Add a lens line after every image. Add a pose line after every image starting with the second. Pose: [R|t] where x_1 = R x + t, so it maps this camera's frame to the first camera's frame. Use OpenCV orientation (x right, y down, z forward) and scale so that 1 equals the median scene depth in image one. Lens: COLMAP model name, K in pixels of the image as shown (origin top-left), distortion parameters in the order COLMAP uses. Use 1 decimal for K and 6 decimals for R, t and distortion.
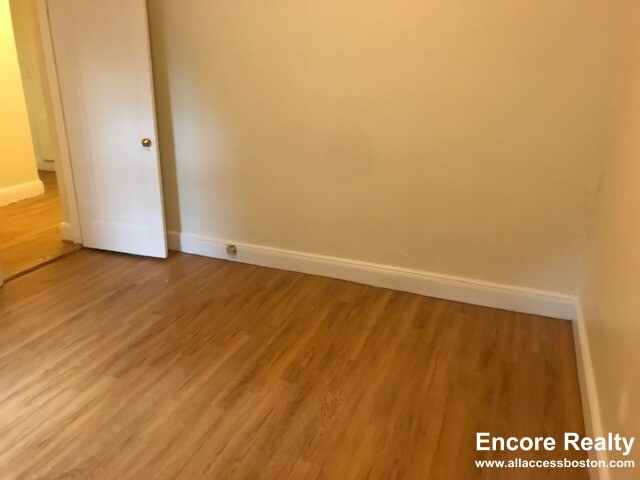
lens RADIAL K [[525.0, 0, 320.6], [0, 525.0, 232.9], [0, 0, 1]] dist [0.011458, 0.006299]
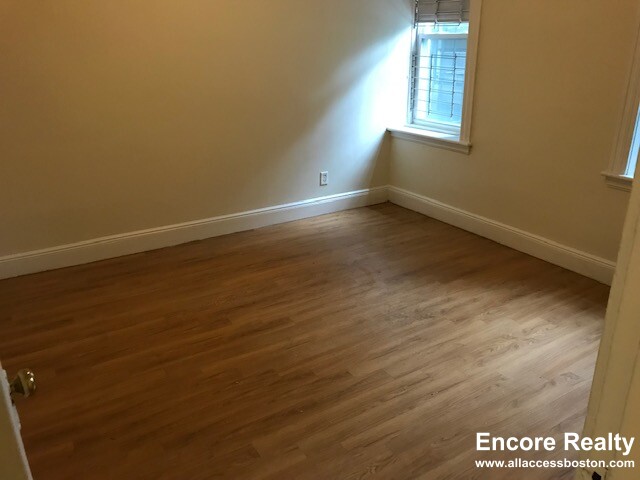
lens RADIAL K [[525.0, 0, 320.6], [0, 525.0, 232.9], [0, 0, 1]] dist [0.011458, 0.006299]
pose [[-0.798994, -0.213376, 0.562210, -0.835133], [0.200617, 0.786781, 0.583719, -0.510893], [-0.566888, 0.579177, -0.585826, 1.443358]]
